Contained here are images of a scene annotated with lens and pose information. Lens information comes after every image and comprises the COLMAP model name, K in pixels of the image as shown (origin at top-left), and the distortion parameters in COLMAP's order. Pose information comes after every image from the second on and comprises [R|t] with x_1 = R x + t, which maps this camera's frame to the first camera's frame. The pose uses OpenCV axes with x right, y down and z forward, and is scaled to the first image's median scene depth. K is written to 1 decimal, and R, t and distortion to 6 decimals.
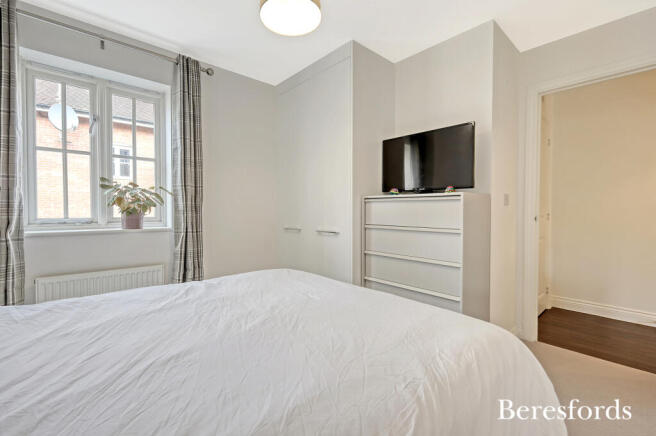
lens RADIAL K [[284.8, 0, 328.0], [0, 284.8, 218.0], [0, 0, 1]] dist [0.000449, 0.000027]
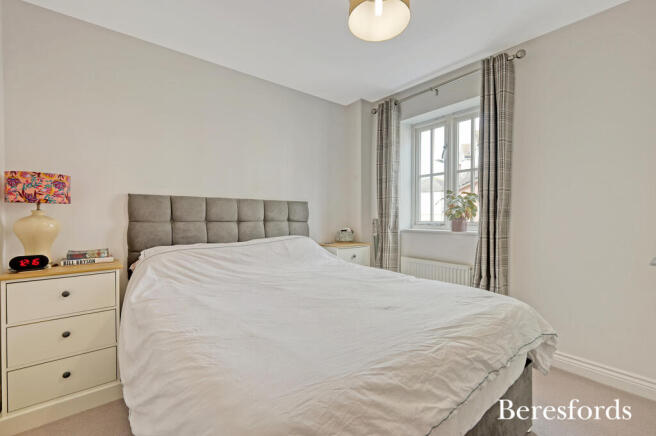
lens RADIAL K [[284.8, 0, 328.0], [0, 284.8, 218.0], [0, 0, 1]] dist [0.000449, 0.000027]
pose [[-0.079948, 0.010848, -0.996740, 0.555288], [-0.019277, 0.999737, 0.012426, -0.022956], [0.996613, 0.020207, -0.079718, 0.573519]]
